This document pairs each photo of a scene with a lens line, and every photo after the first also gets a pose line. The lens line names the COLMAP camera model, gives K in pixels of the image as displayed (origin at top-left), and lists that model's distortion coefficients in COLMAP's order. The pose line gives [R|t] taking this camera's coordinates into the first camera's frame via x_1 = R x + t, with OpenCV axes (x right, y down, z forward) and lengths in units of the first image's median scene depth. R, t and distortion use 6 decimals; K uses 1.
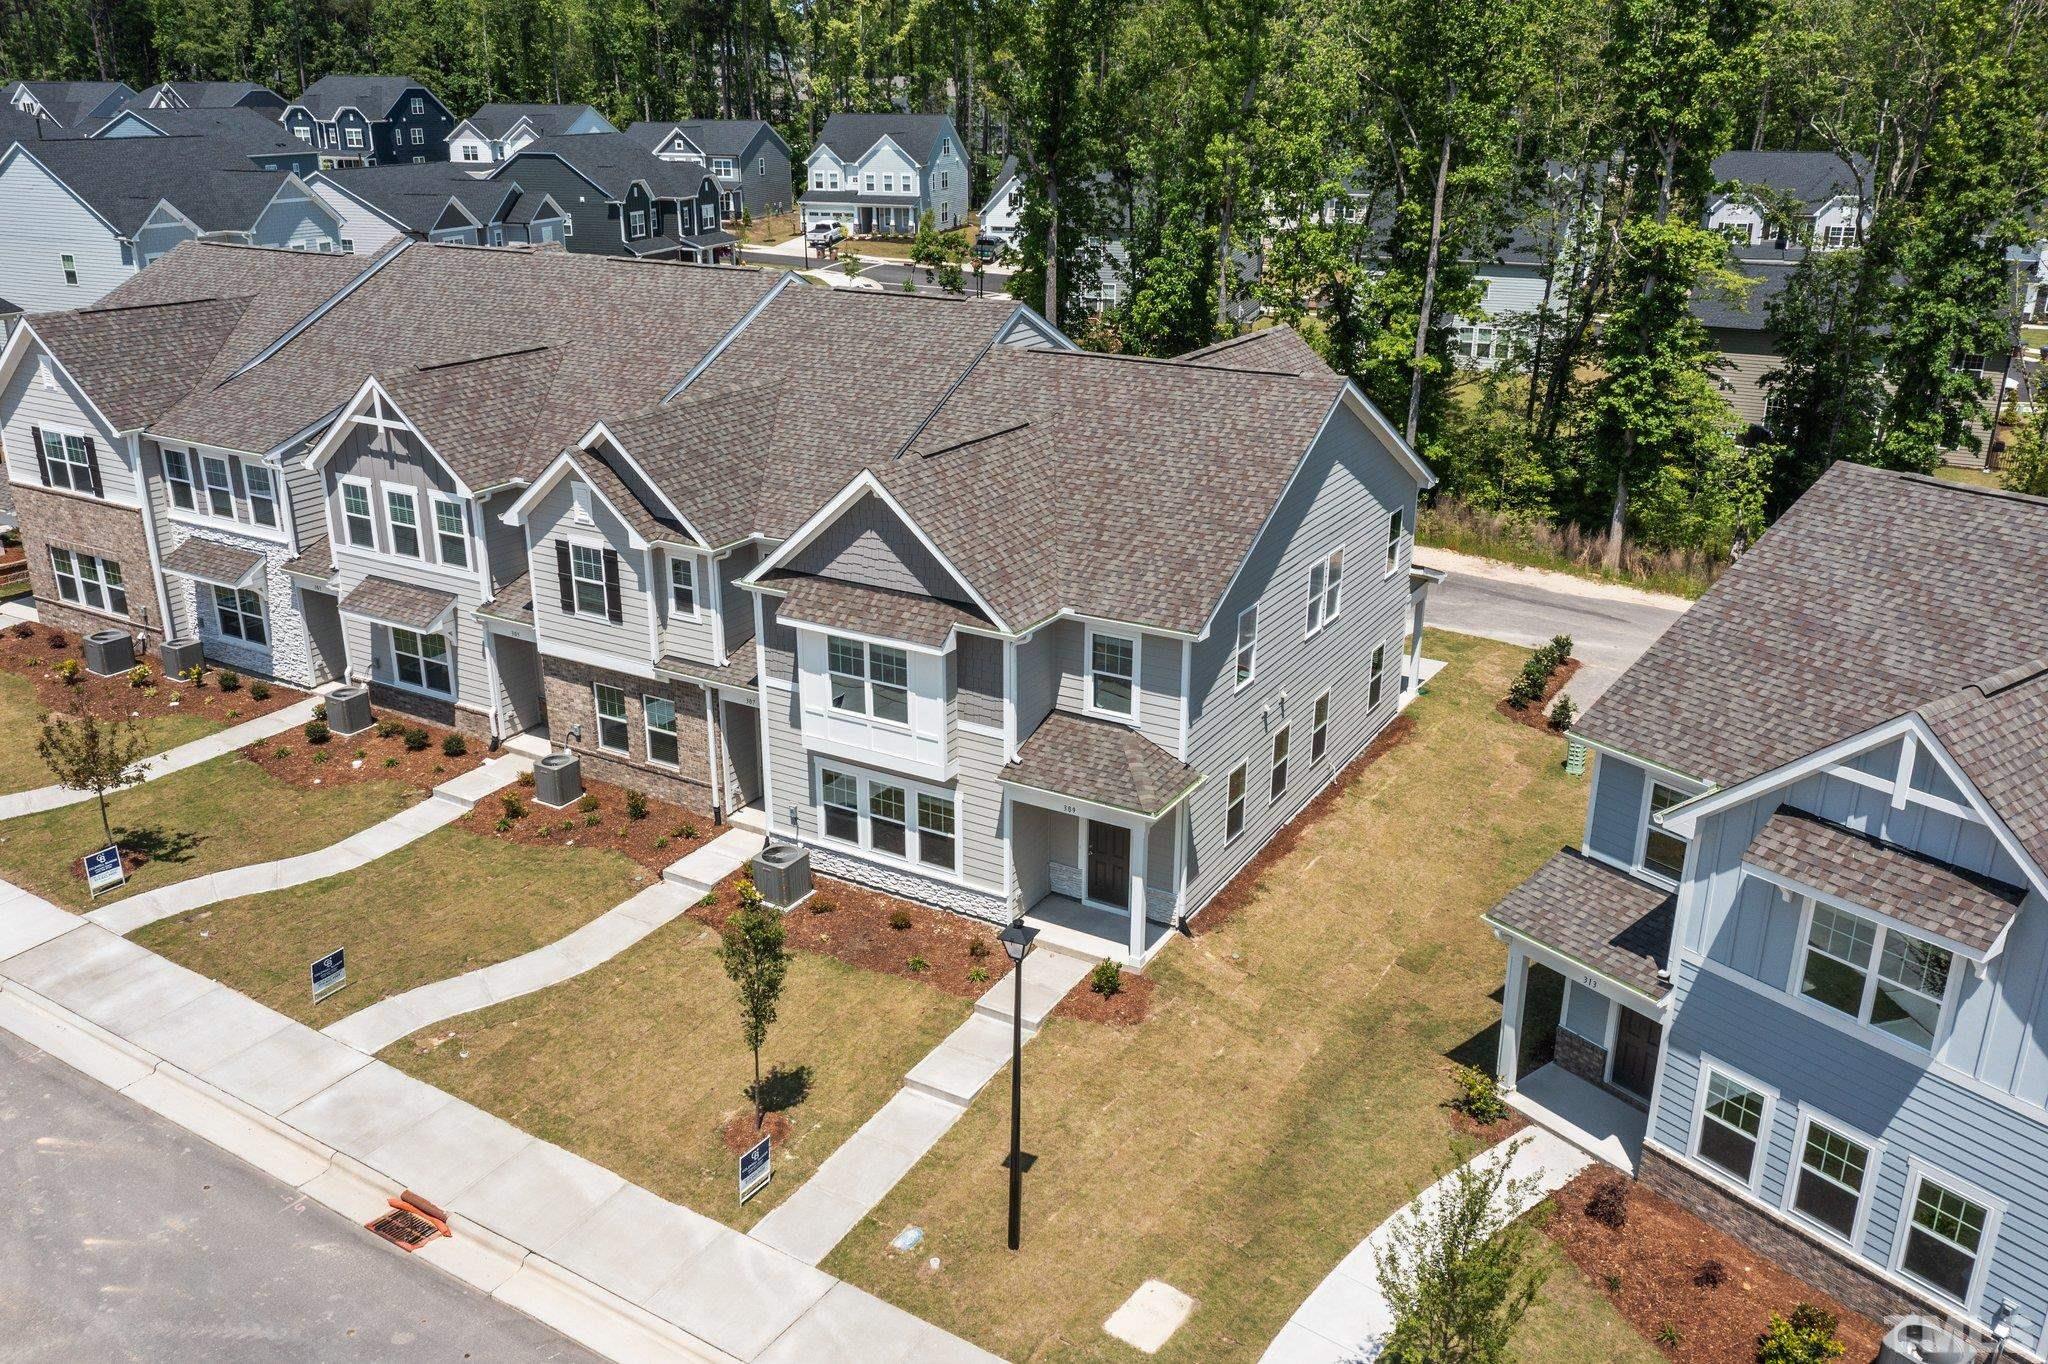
lens RADIAL K [[1632.6, 0, 1024.0], [0, 1632.6, 682.0], [0, 0, 1]] dist [0.011234, 0.001626]
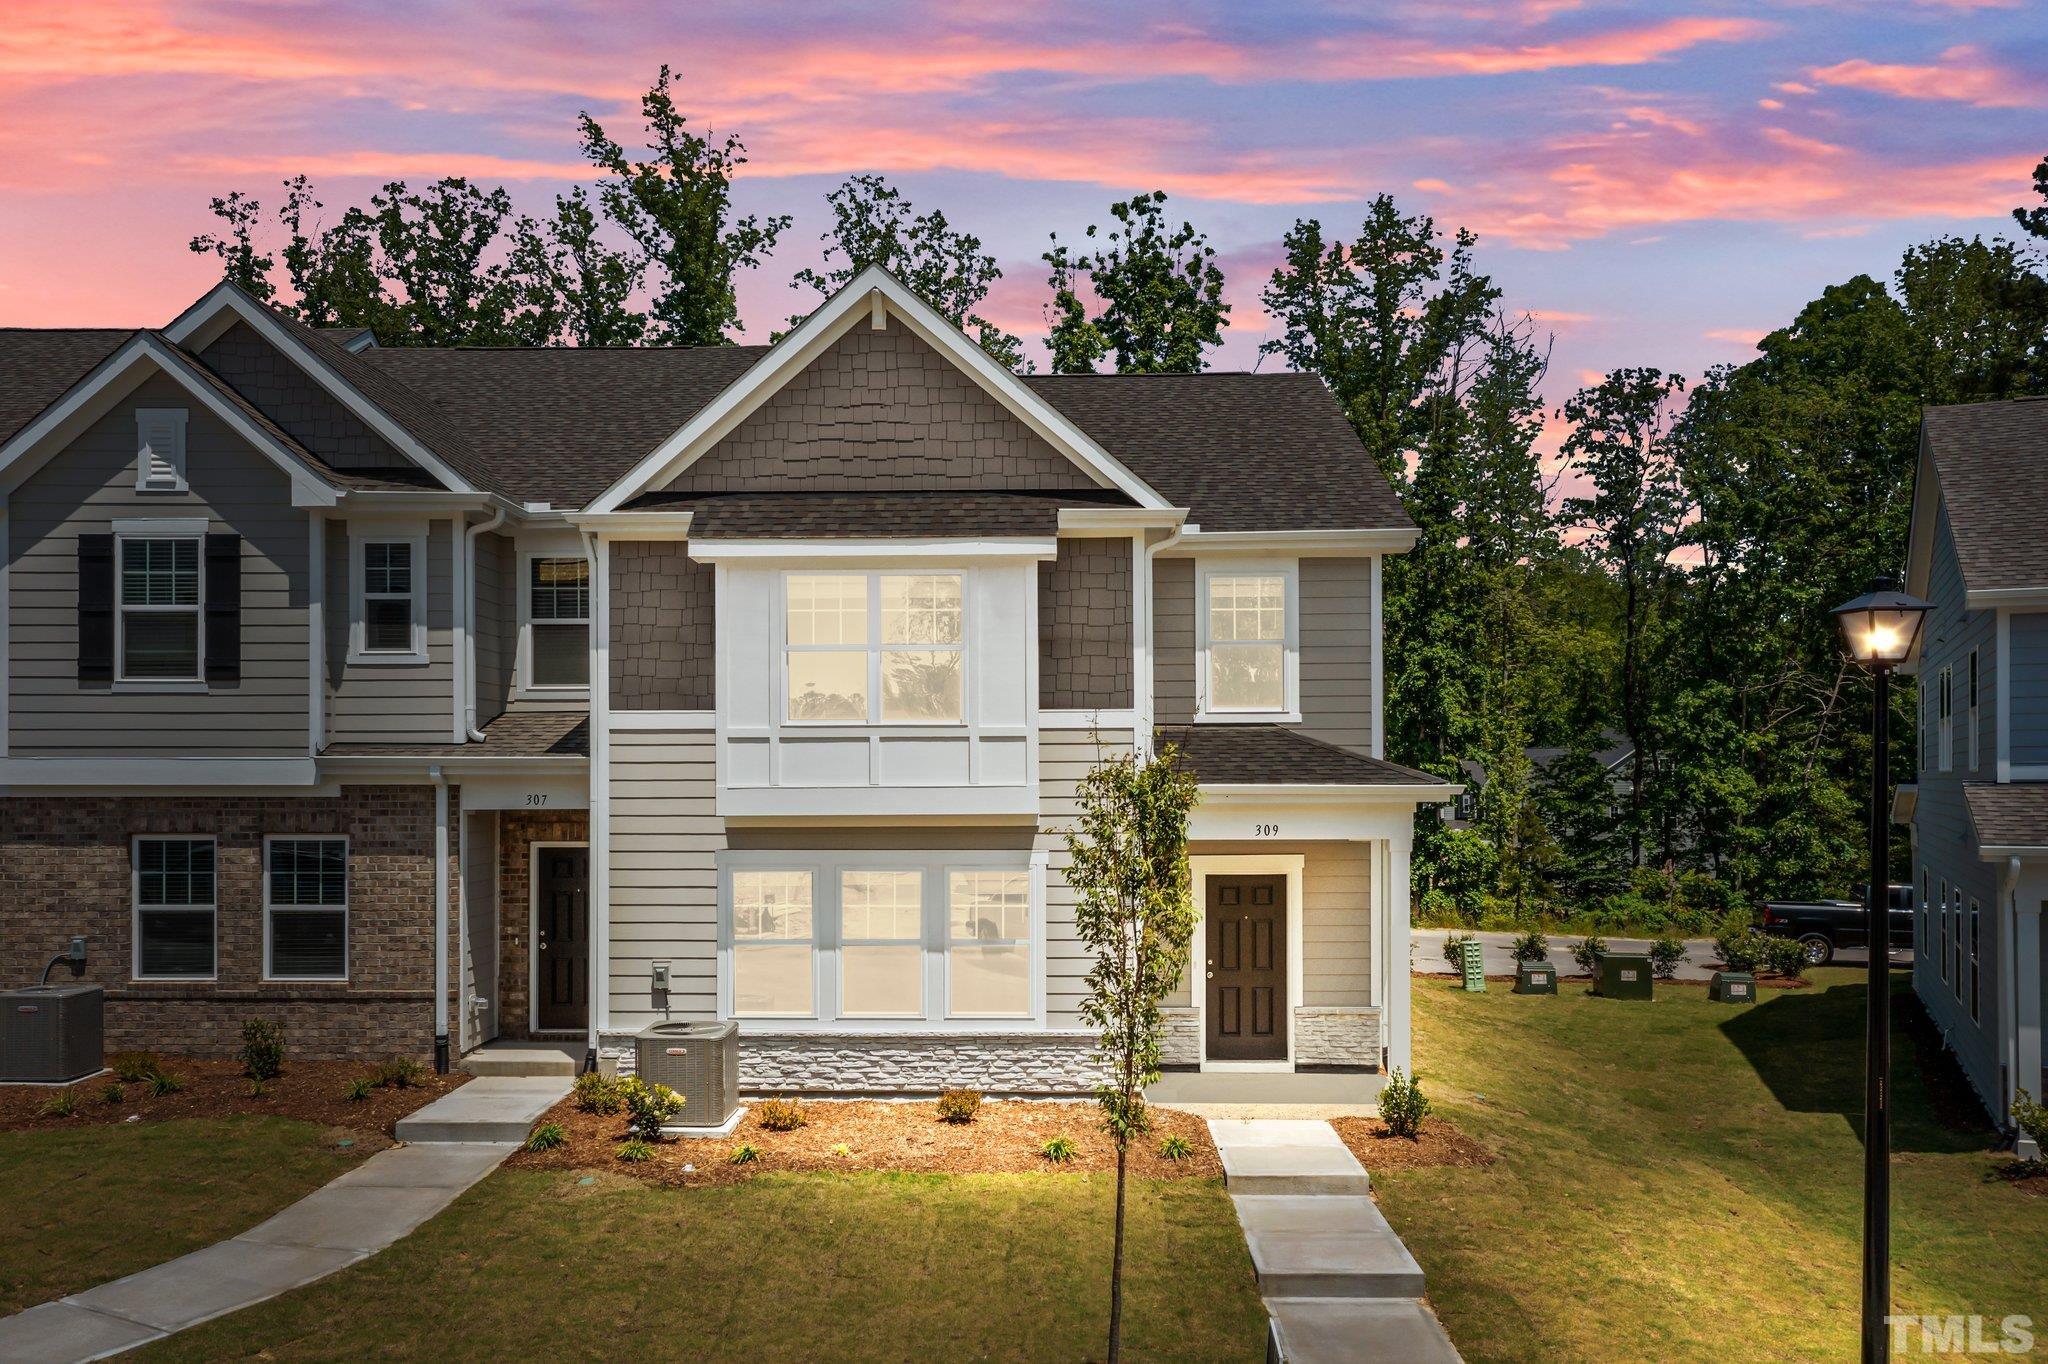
lens RADIAL K [[1665.9, 0, 1028.3], [0, 1665.9, 774.4], [0, 0, 1]] dist [0.005975, 0.010269]
pose [[0.870734, -0.003469, 0.491741, -0.297998], [0.175385, 0.936404, -0.303952, 0.198922], [-0.459414, 0.350905, 0.815968, 0.490398]]
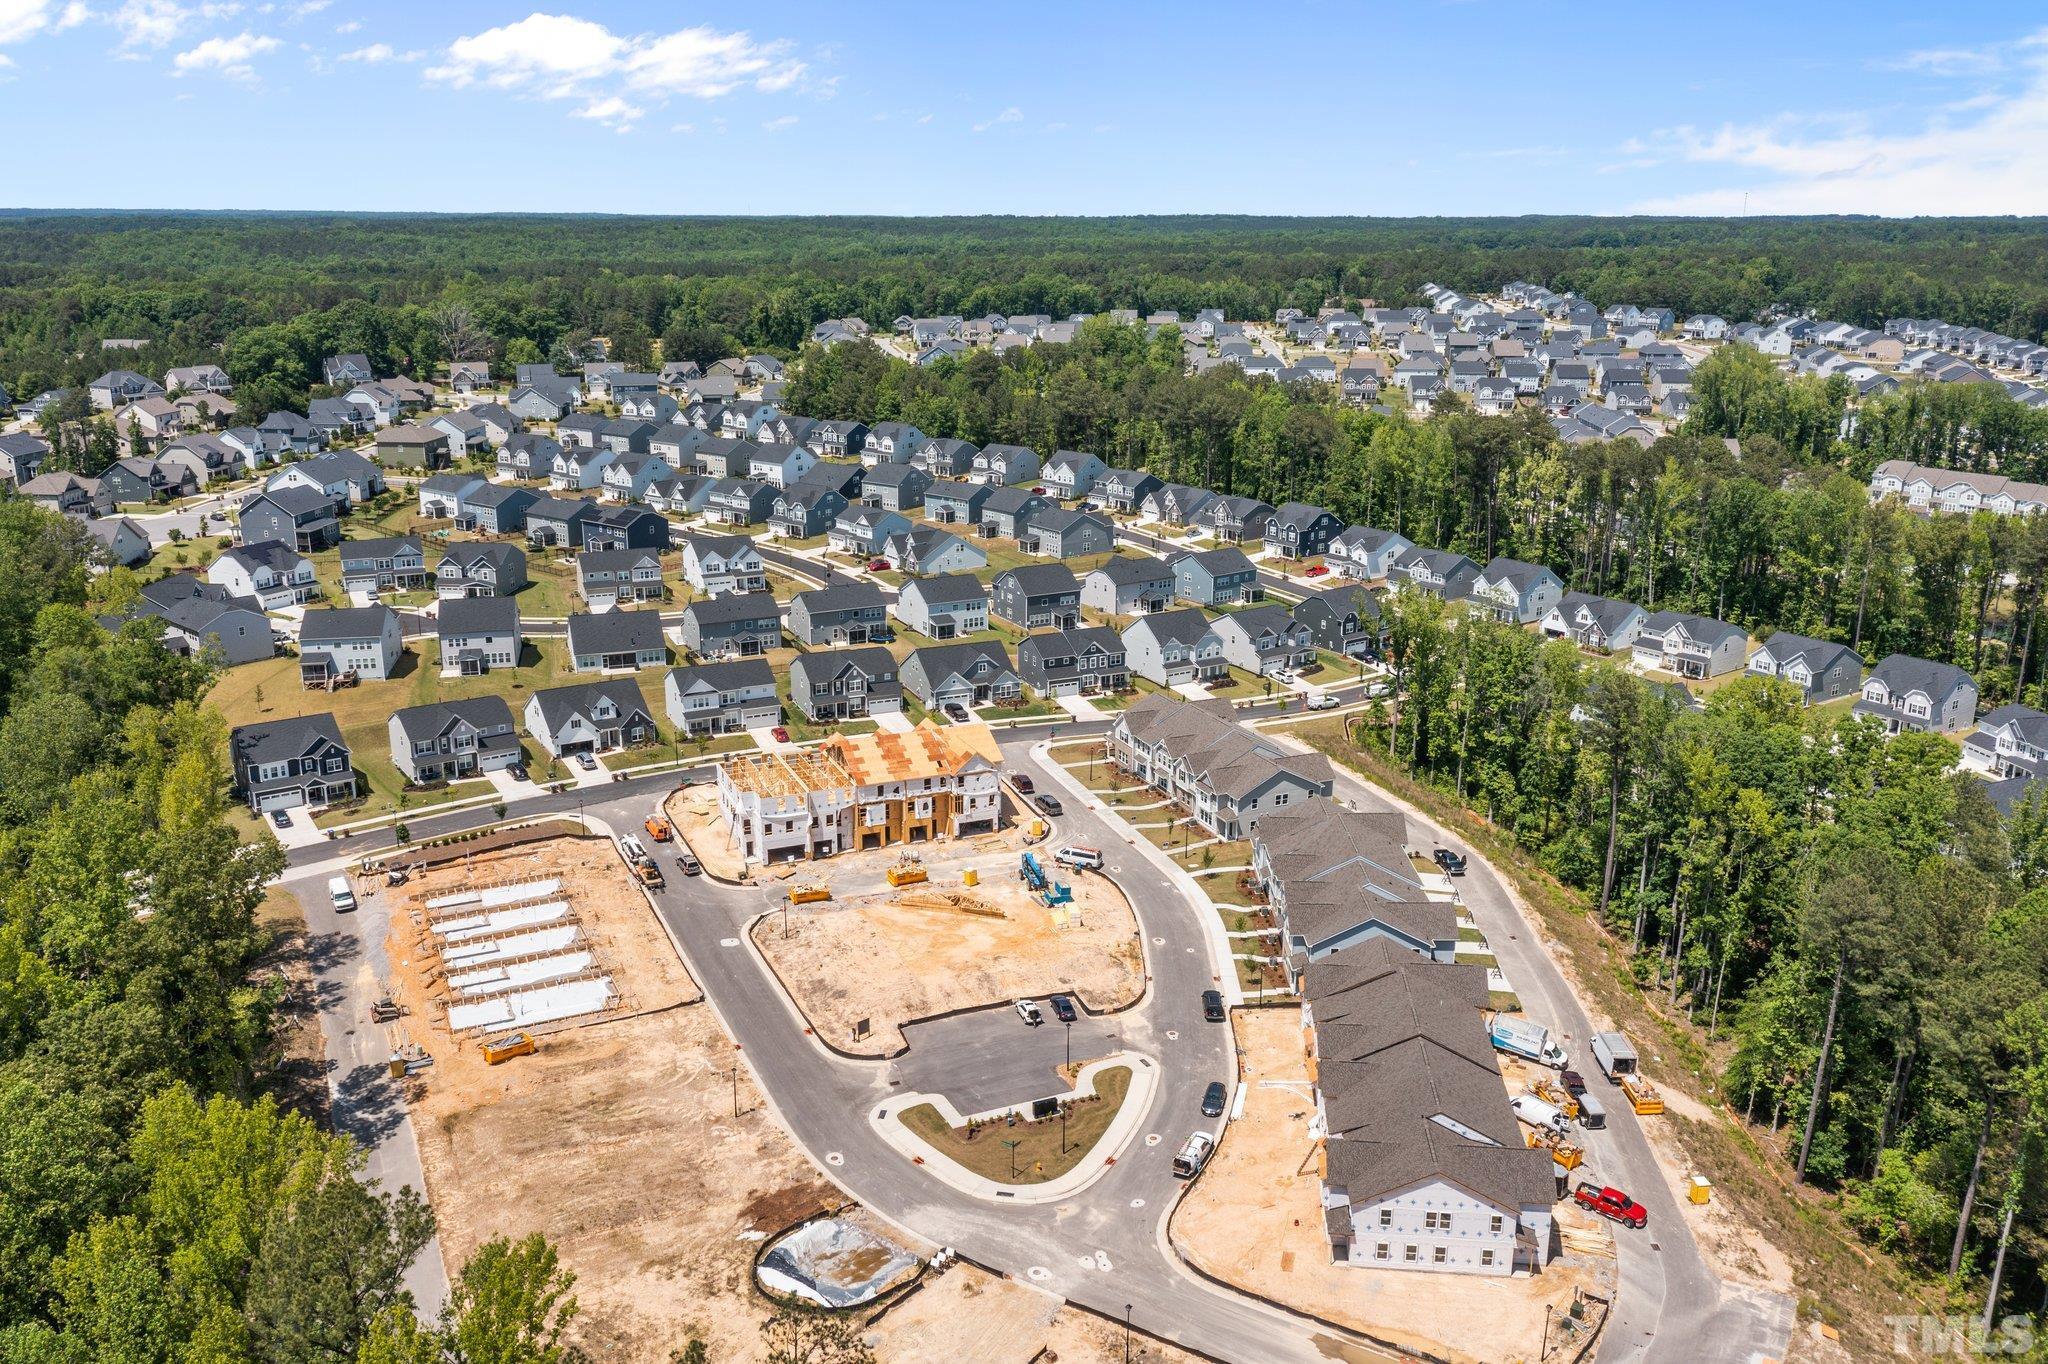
lens RADIAL K [[1655.2, 0, 1026.1], [0, 1655.2, 618.4], [0, 0, 1]] dist [0.005566, 0.003020]
pose [[0.802489, 0.141187, -0.579722, 3.218761], [-0.205892, 0.977447, -0.046961, -0.253479], [0.560017, 0.157046, 0.813460, -5.237453]]
